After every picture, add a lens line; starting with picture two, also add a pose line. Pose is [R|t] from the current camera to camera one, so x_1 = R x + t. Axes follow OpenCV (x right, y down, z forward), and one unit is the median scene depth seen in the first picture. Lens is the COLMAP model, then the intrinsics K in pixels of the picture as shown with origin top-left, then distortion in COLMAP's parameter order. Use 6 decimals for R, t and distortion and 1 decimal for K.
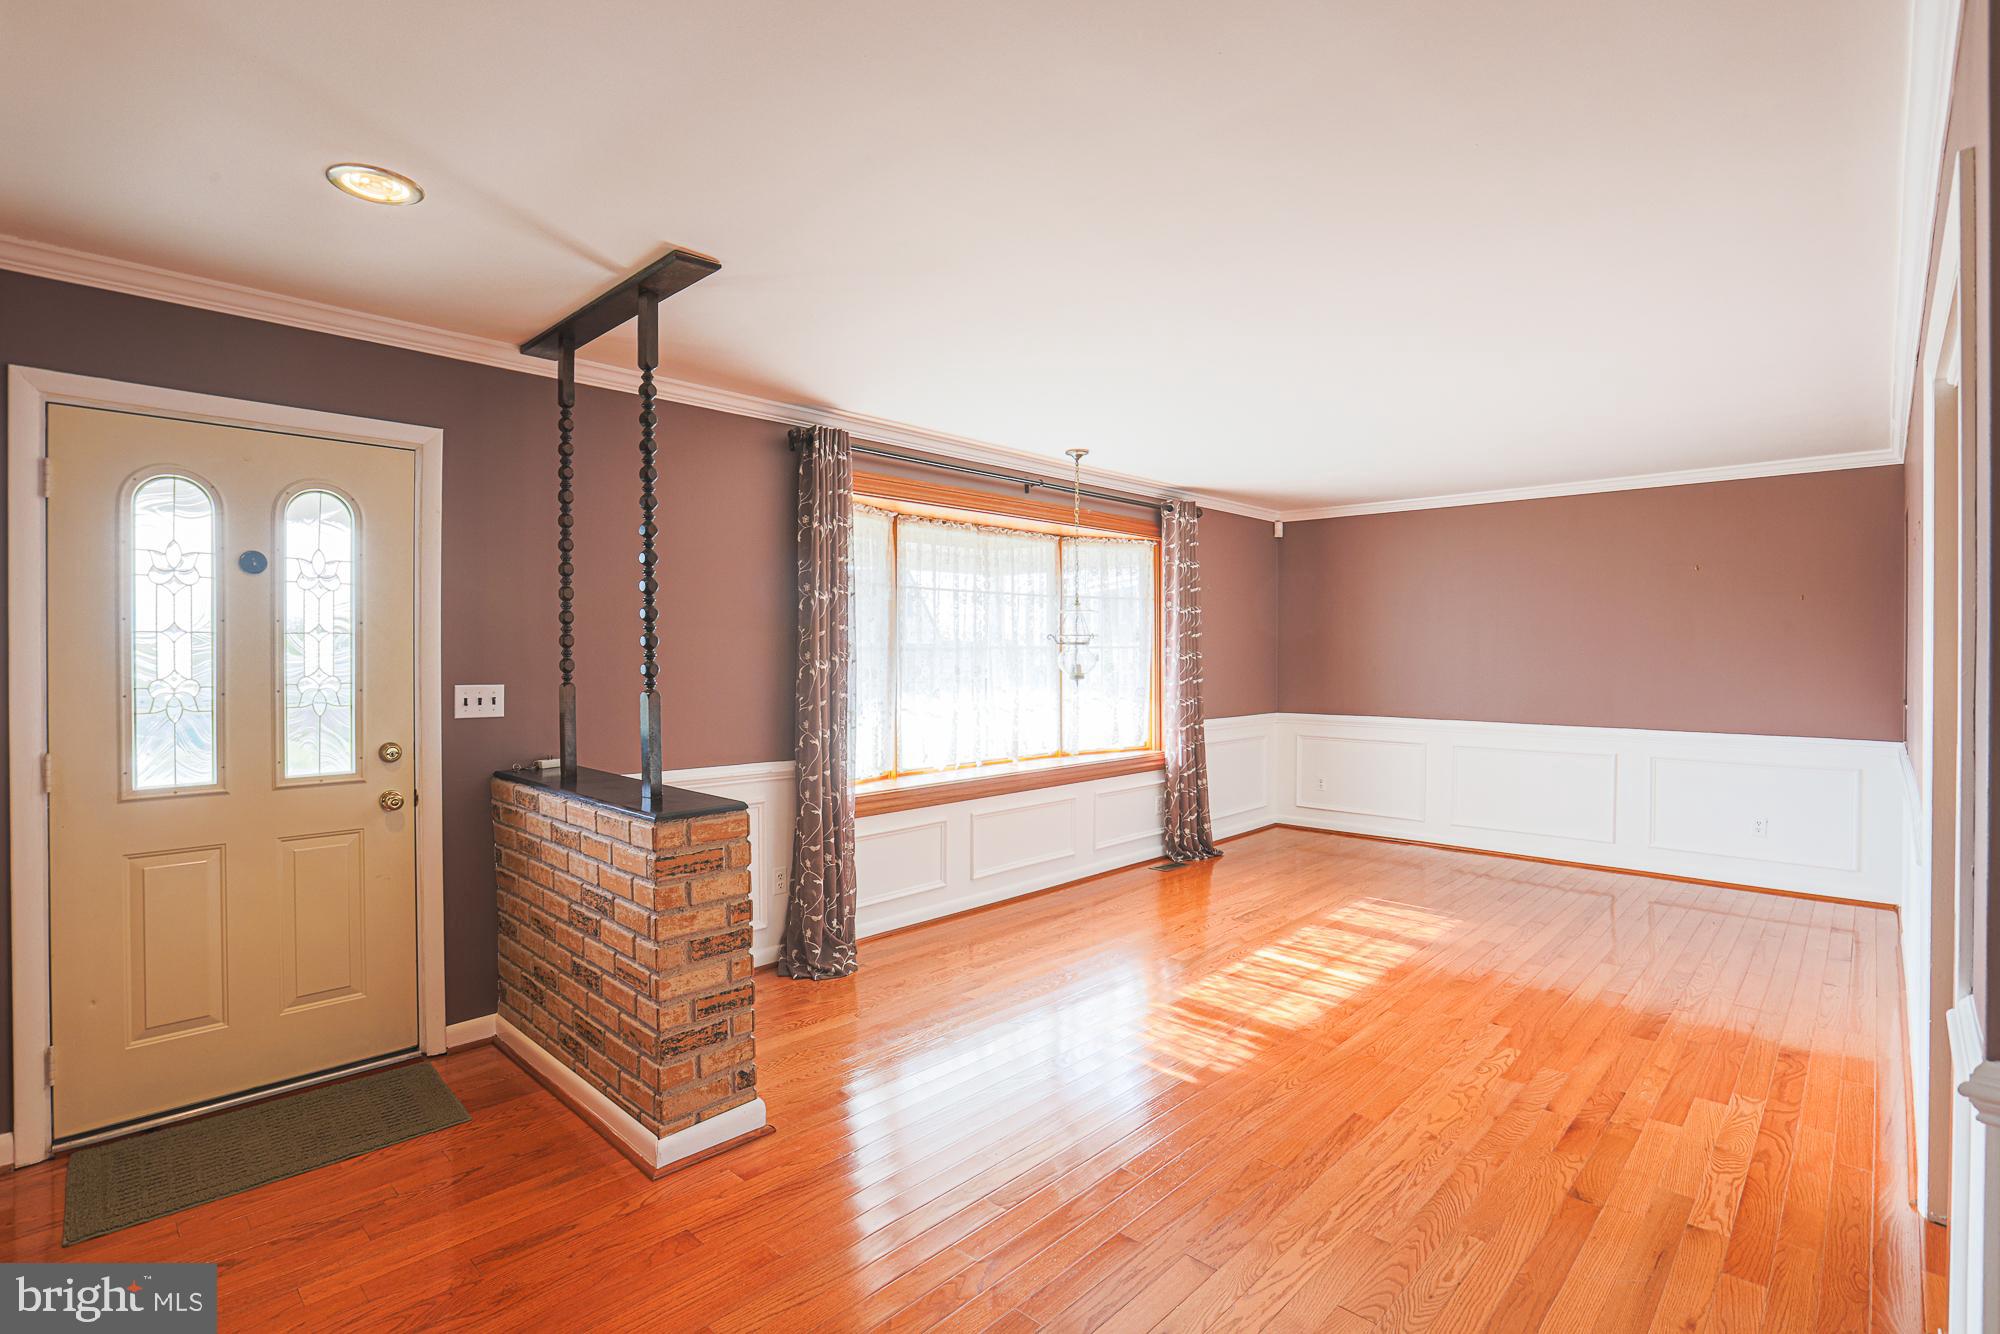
lens RADIAL K [[931.5, 0, 1026.0], [0, 931.5, 656.8], [0, 0, 1]] dist [-0.047131, 0.017016]
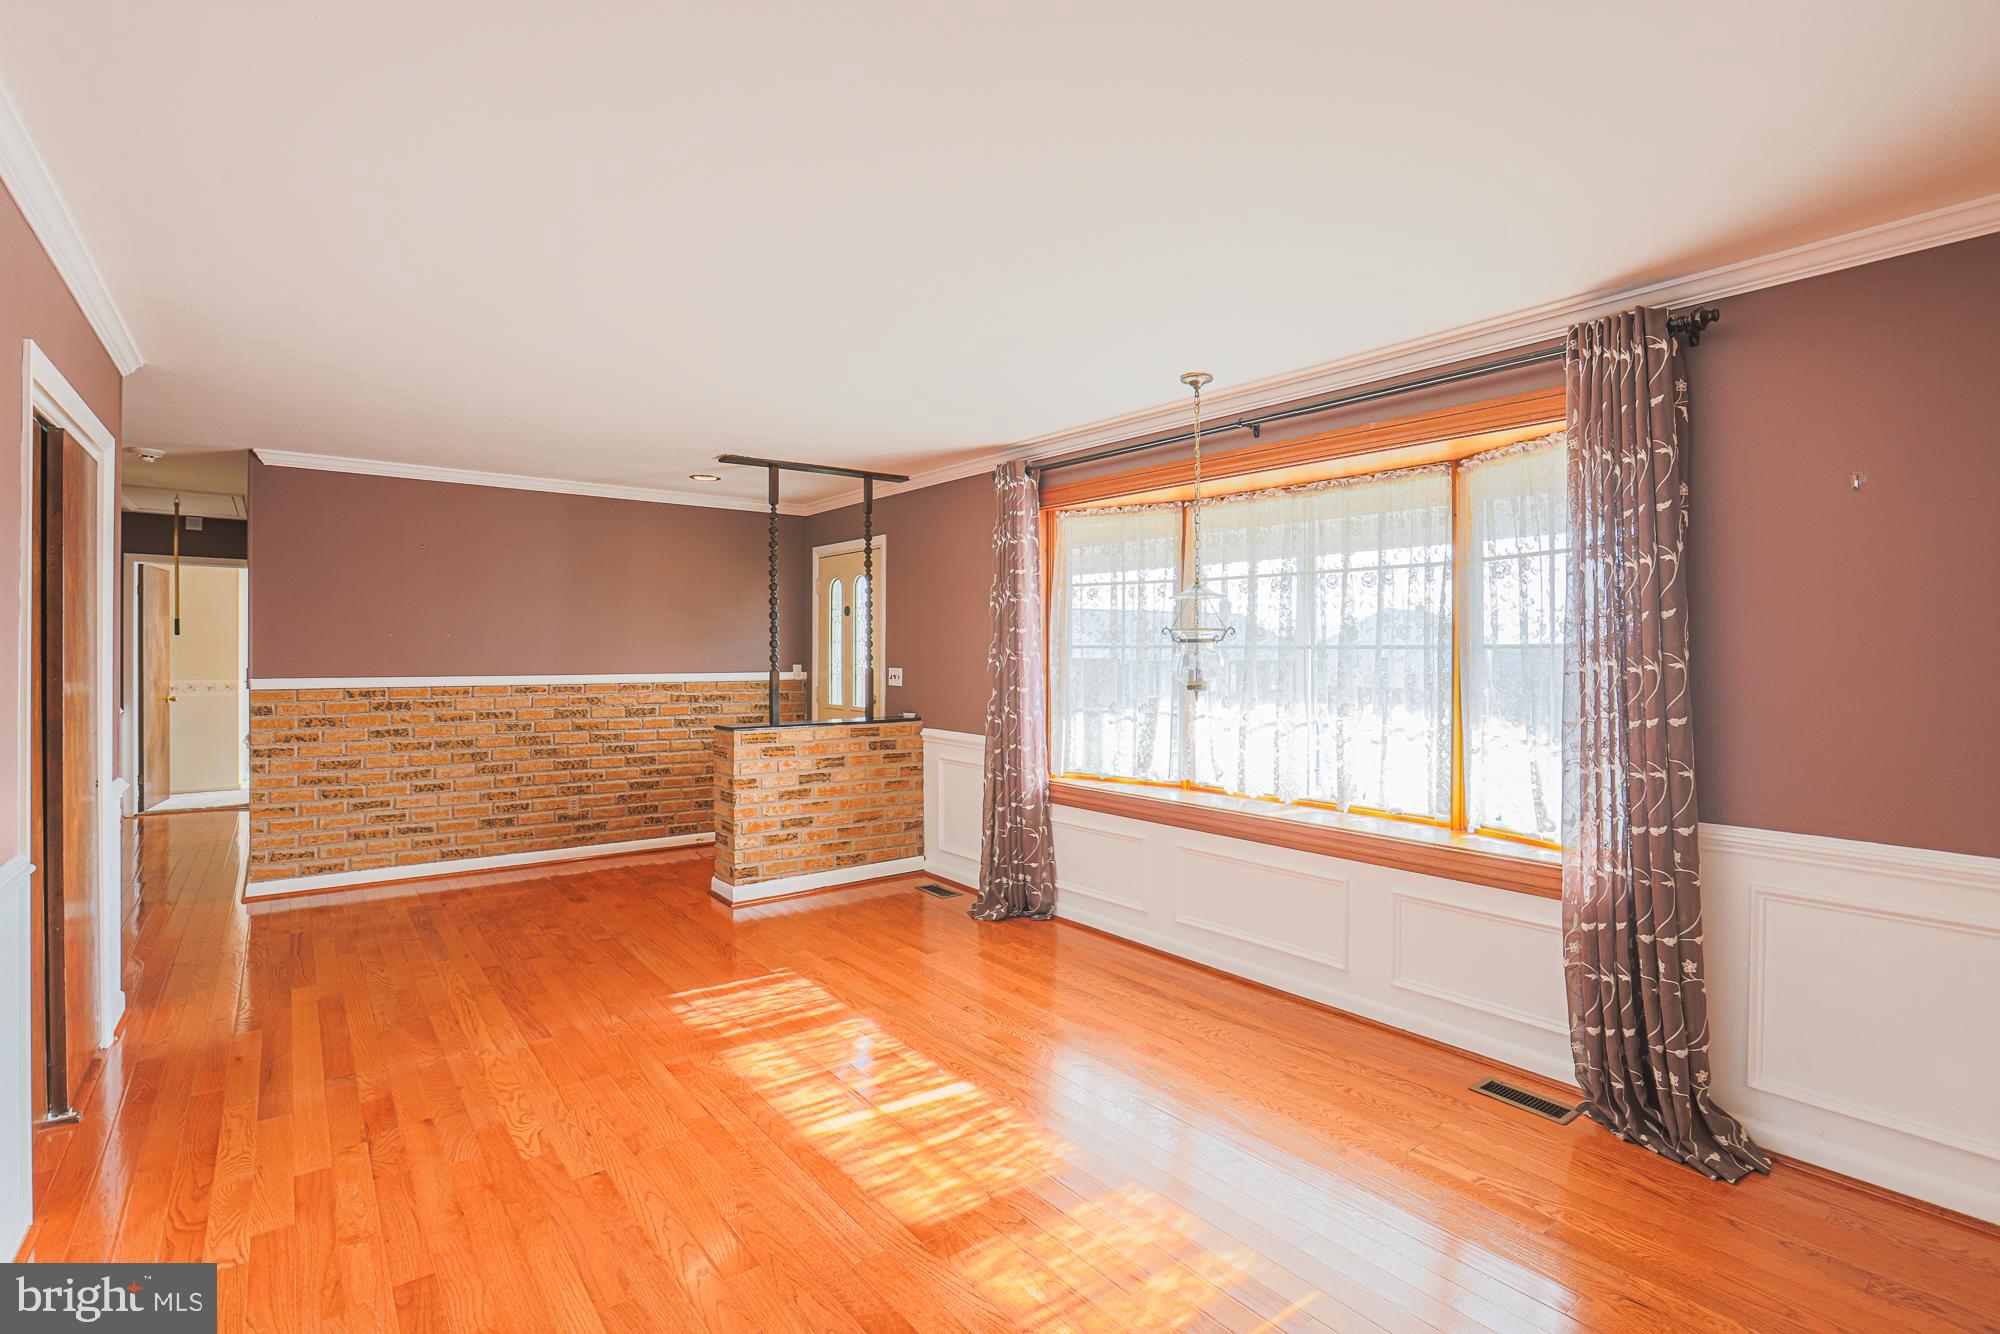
lens RADIAL K [[931.5, 0, 1018.0], [0, 931.5, 632.7], [0, 0, 1]] dist [-0.047131, 0.017016]
pose [[-0.139308, -0.014656, -0.990141, 0.984553], [-0.005756, 0.999886, -0.013990, -0.012464], [0.990232, 0.003750, -0.139377, 1.187655]]
